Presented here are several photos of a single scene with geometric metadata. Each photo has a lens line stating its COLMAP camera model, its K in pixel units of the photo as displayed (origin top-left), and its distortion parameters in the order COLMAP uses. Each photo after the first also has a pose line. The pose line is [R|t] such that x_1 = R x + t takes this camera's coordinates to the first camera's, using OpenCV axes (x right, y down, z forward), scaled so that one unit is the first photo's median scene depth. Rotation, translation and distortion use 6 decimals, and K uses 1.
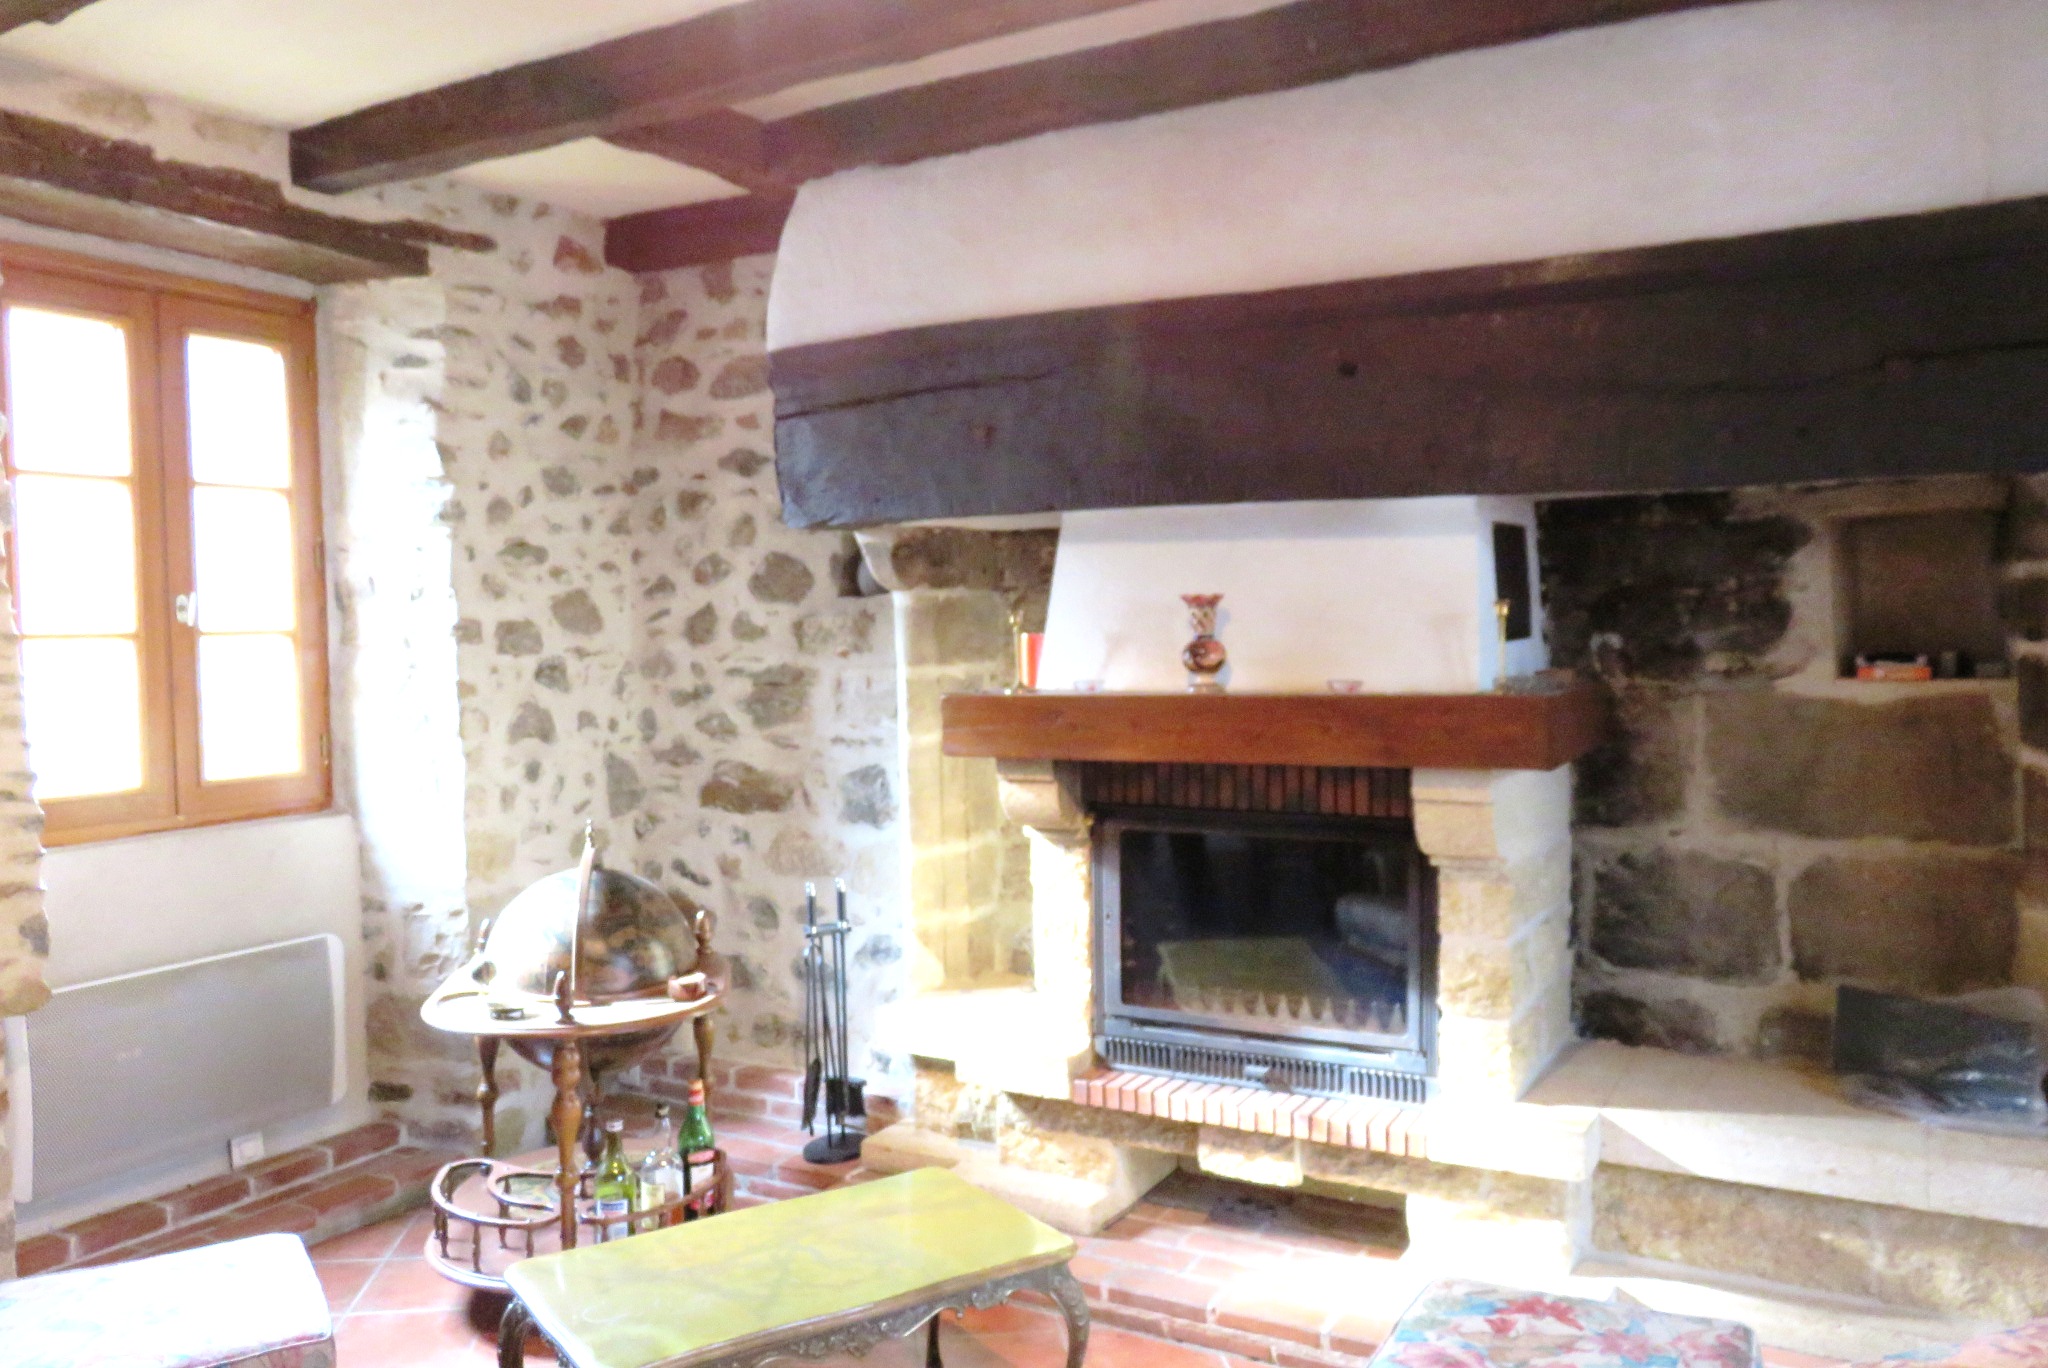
lens RADIAL K [[1542.8, 0, 1024.8], [0, 1542.8, 685.2], [0, 0, 1]] dist [0.001578, -0.003492]
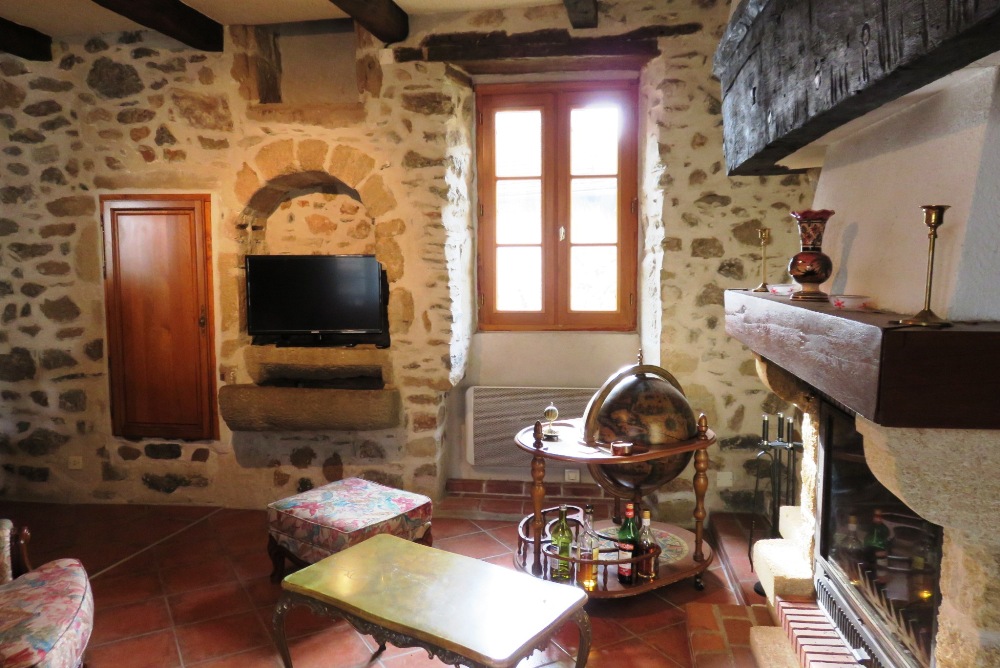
lens RADIAL K [[753.3, 0, 497.1], [0, 753.3, 331.5], [0, 0, 1]] dist [0.001578, -0.003492]
pose [[0.381609, 0.108551, -0.917928, 0.411146], [-0.037745, 0.994082, 0.101864, -0.014645], [0.923553, -0.004225, 0.383448, 0.451969]]
